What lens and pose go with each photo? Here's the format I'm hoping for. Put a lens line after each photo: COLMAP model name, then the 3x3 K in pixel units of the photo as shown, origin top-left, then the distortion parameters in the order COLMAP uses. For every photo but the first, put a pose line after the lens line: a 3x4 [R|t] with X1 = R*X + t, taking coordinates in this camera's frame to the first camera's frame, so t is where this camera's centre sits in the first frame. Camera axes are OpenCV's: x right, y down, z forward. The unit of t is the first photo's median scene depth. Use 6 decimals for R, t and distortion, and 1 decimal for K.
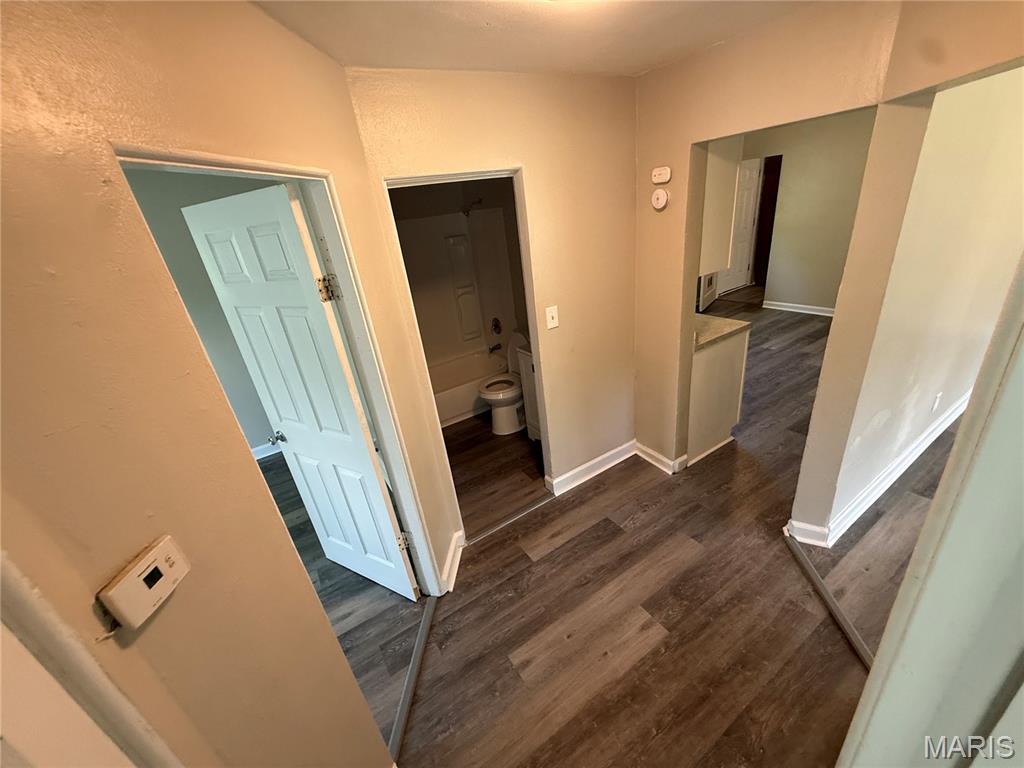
lens RADIAL K [[406.4, 0, 514.2], [0, 406.4, 383.9], [0, 0, 1]] dist [0.001011, 0.000405]
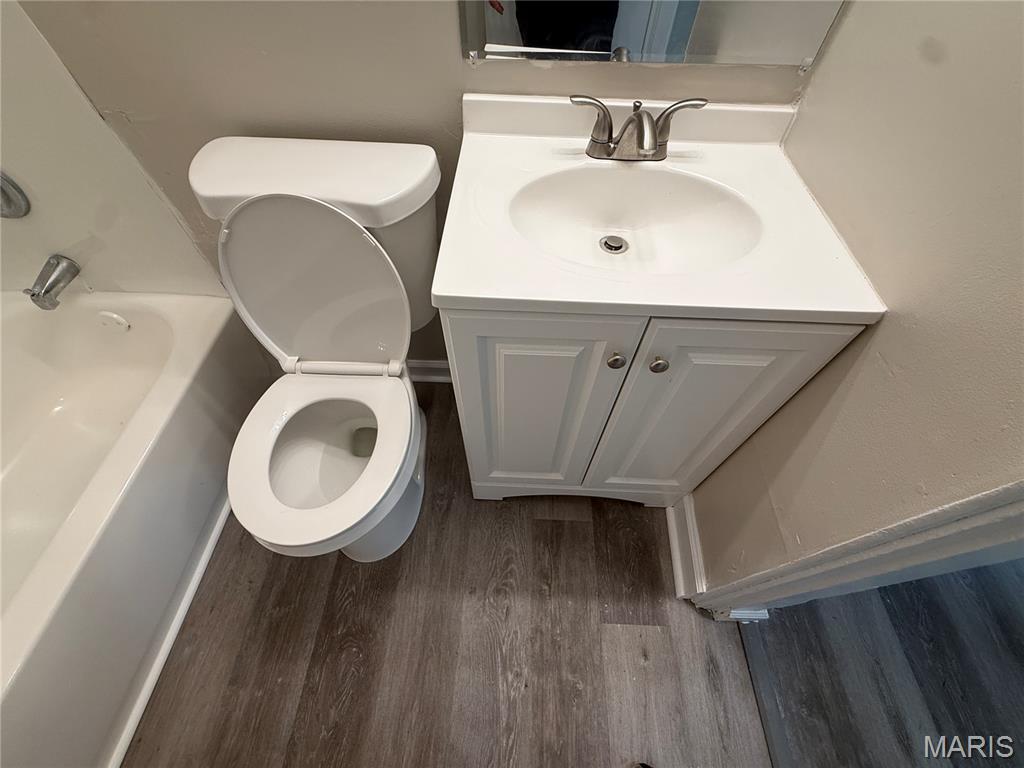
lens RADIAL K [[406.4, 0, 512.3], [0, 406.4, 387.1], [0, 0, 1]] dist [0.001011, 0.000405]
pose [[0.562367, -0.601726, 0.567159, -0.135272], [0.261474, 0.780107, 0.568388, -0.212387], [-0.784458, -0.171346, 0.596042, 1.236314]]
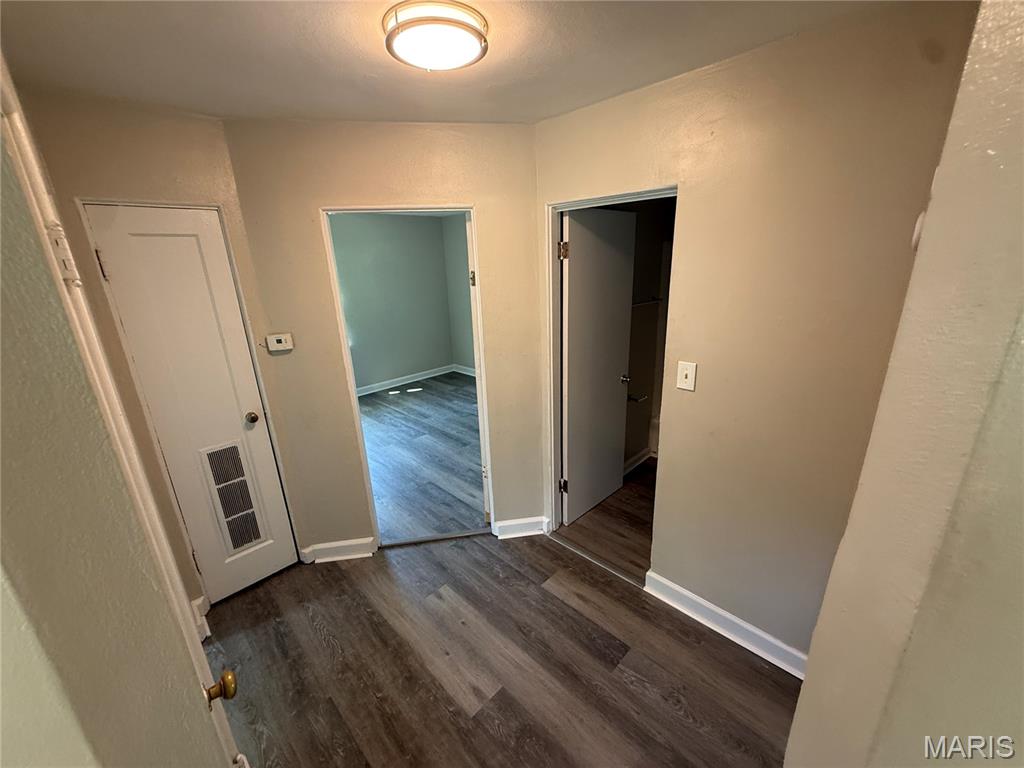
lens RADIAL K [[406.4, 0, 511.7], [0, 406.4, 387.6], [0, 0, 1]] dist [0.001011, 0.000405]
pose [[0.225043, 0.396359, -0.890087, 0.748368], [-0.386893, 0.874766, 0.291717, -0.253168], [0.894243, 0.278720, 0.350208, 0.472789]]
